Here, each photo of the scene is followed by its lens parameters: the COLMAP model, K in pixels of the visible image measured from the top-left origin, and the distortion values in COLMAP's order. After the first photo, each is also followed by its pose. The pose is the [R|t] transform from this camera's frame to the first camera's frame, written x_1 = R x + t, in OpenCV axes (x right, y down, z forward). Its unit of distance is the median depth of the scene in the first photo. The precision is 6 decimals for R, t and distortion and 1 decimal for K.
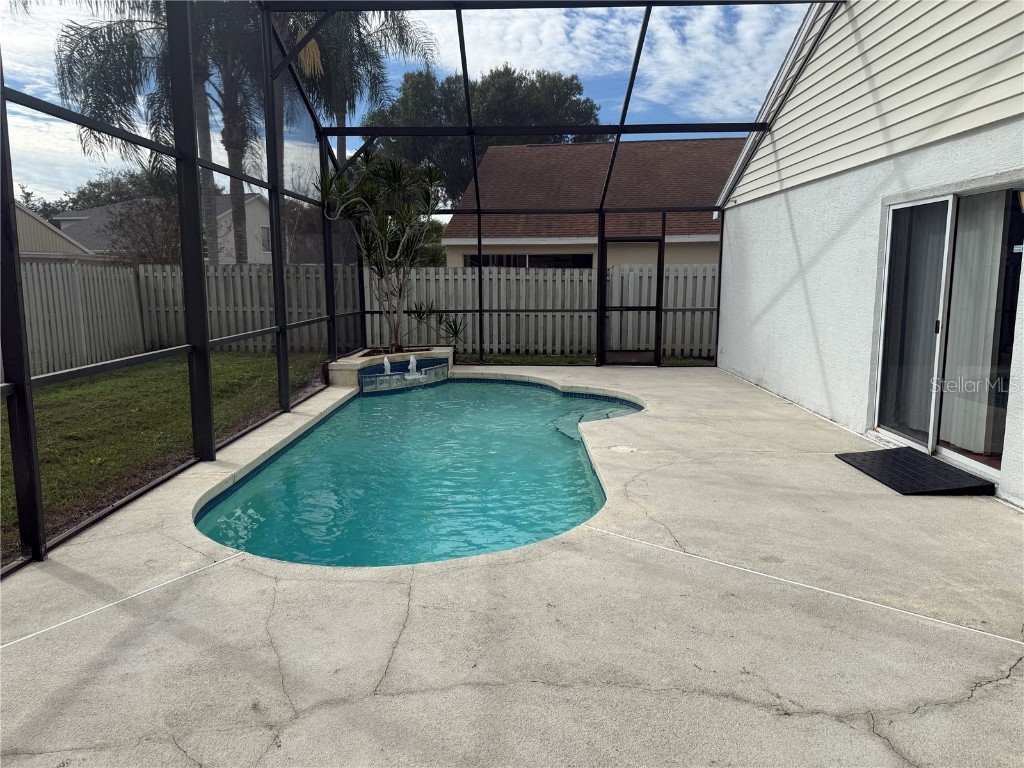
lens RADIAL K [[724.3, 0, 510.1], [0, 724.3, 389.3], [0, 0, 1]] dist [0.019601, -0.028548]
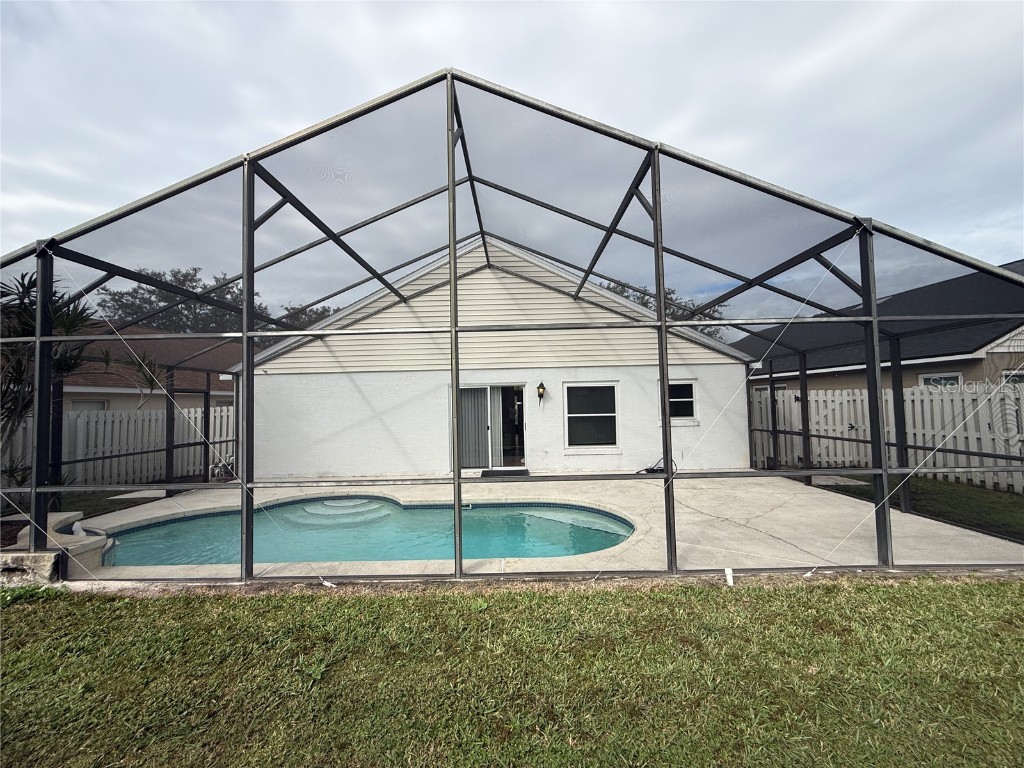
lens RADIAL K [[408.7, 0, 512.6], [0, 408.7, 387.8], [0, 0, 1]] dist [-0.000280, -0.000393]
pose [[0.013551, 0.030521, 0.999442, -0.561652], [0.177894, 0.983514, -0.032447, -0.087936], [-0.983956, 0.178235, 0.007898, 0.425140]]
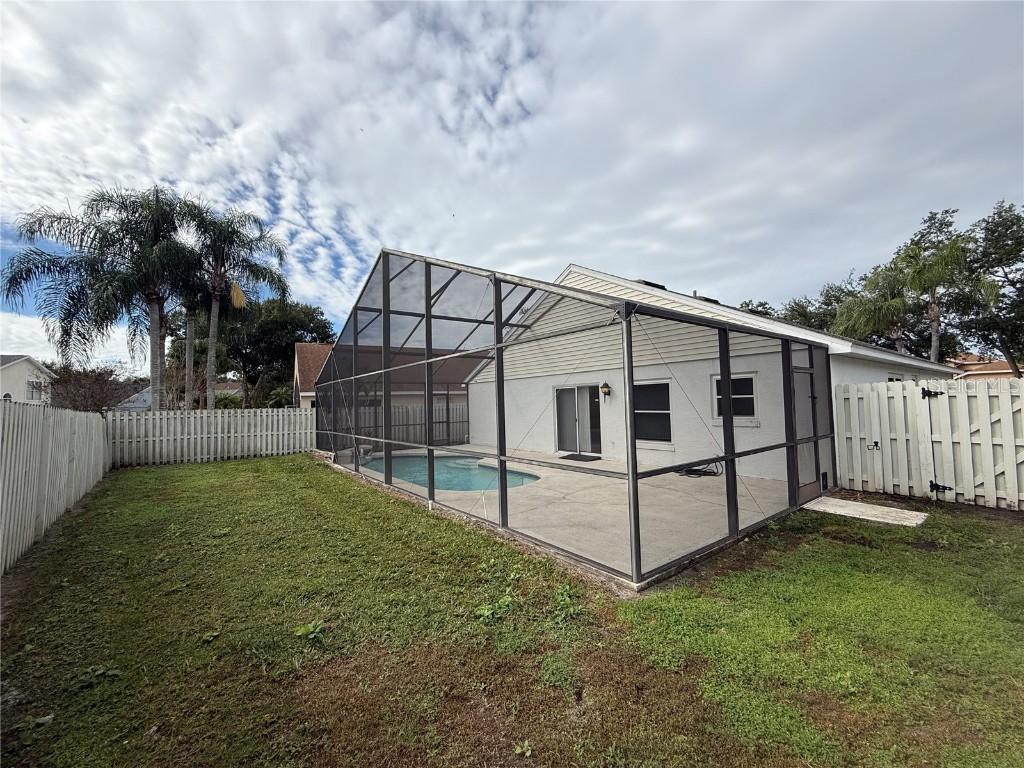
lens RADIAL K [[408.7, 0, 516.6], [0, 408.7, 379.0], [0, 0, 1]] dist [-0.000280, -0.000393]
pose [[0.778457, 0.016733, 0.627474, -0.488495], [0.123668, 0.975963, -0.179452, 0.024540], [-0.615395, 0.217294, 0.757676, -0.233299]]
